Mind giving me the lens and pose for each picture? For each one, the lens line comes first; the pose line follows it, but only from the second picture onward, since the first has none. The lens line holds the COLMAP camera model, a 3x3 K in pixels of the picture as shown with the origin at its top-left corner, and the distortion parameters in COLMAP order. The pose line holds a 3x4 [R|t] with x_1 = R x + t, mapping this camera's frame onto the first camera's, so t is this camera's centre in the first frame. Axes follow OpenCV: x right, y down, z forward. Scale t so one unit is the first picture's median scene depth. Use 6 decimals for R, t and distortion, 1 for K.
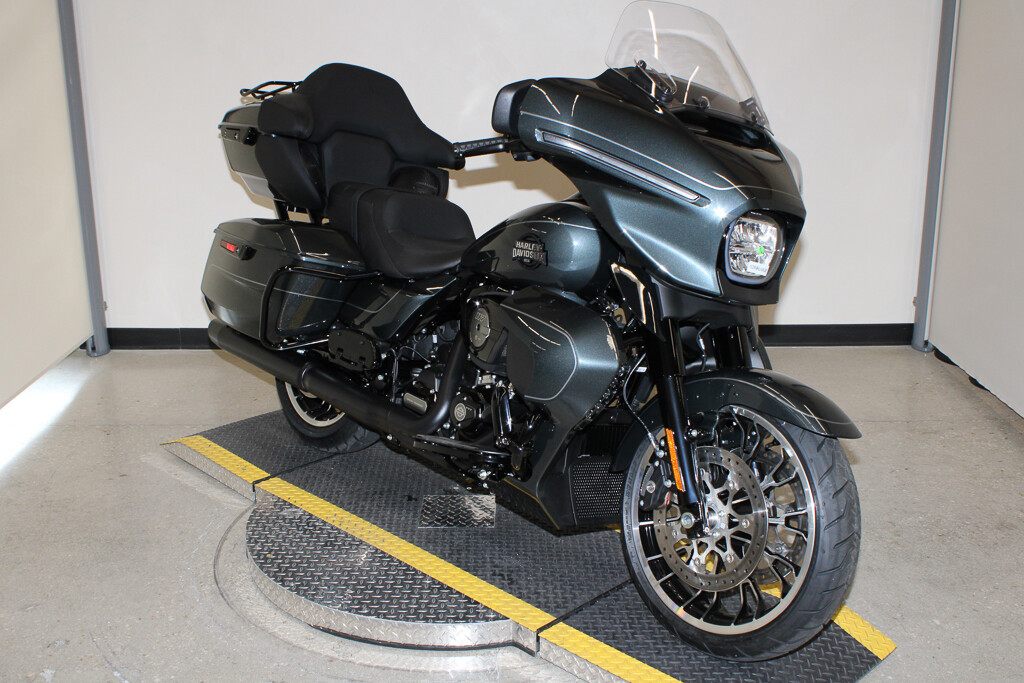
lens RADIAL K [[1003.4, 0, 512.0], [0, 1003.4, 341.5], [0, 0, 1]] dist [-0.172240, 0.001436]
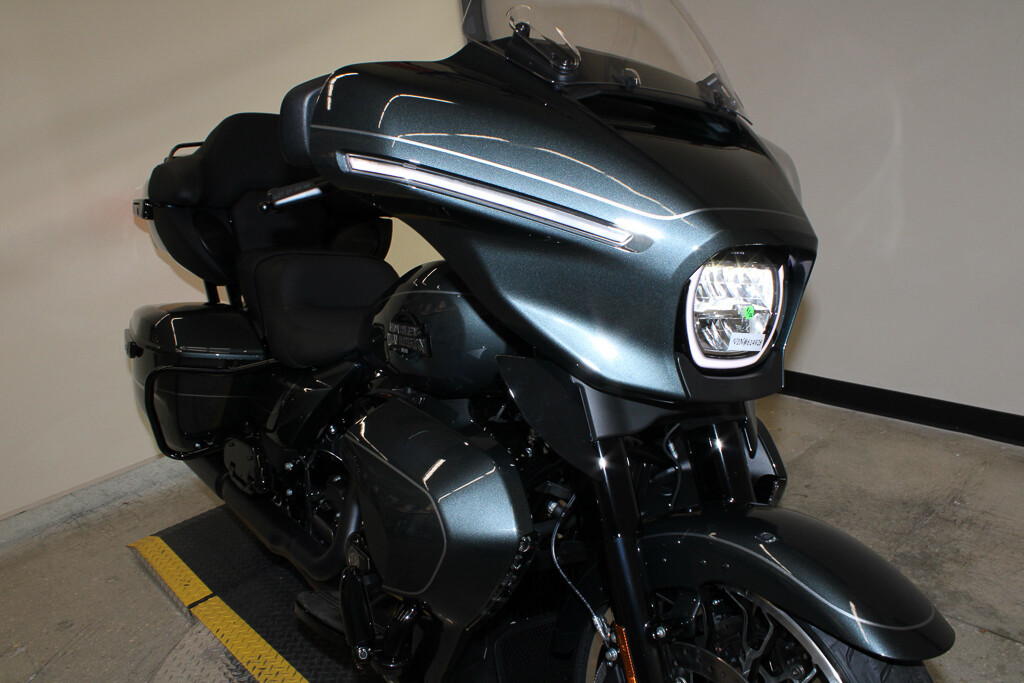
lens RADIAL K [[843.0, 0, 513.1], [0, 843.0, 354.7], [0, 0, 1]] dist [-0.168649, 0.141028]
pose [[0.993540, -0.101193, -0.051372, 0.121928], [0.101380, 0.994847, 0.001053, -0.073749], [0.051001, -0.006255, 0.998679, 0.448026]]
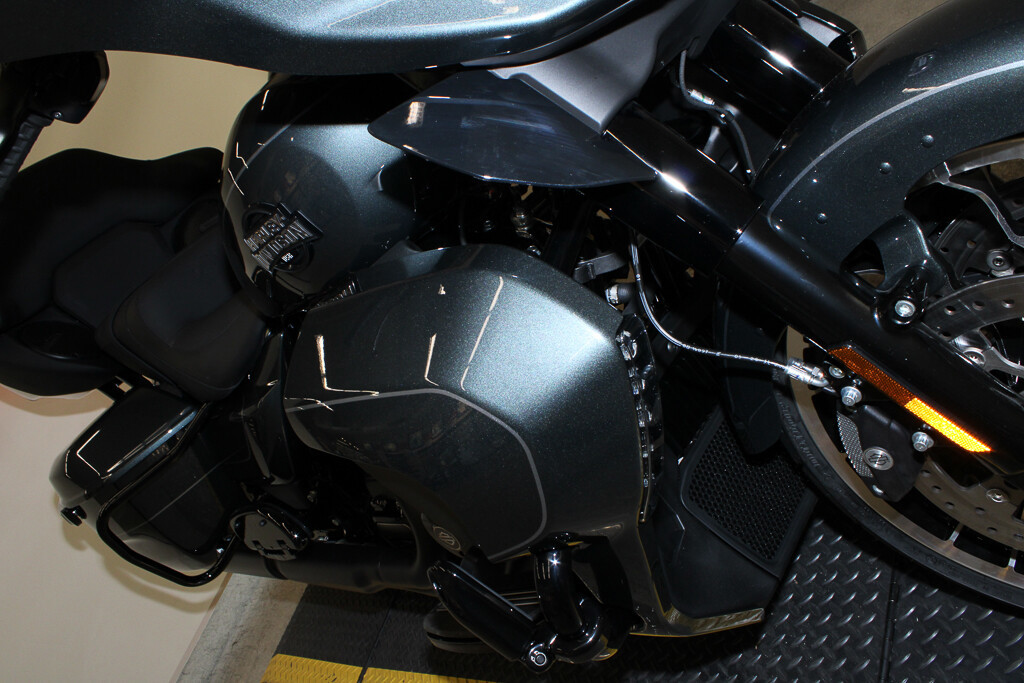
lens RADIAL K [[843.0, 0, 513.1], [0, 843.0, 354.7], [0, 0, 1]] dist [-0.168649, 0.141028]
pose [[0.687377, -0.718370, -0.107043, 0.096026], [0.726190, 0.677187, 0.118599, -0.024055], [-0.012710, -0.159256, 0.987156, 0.648070]]
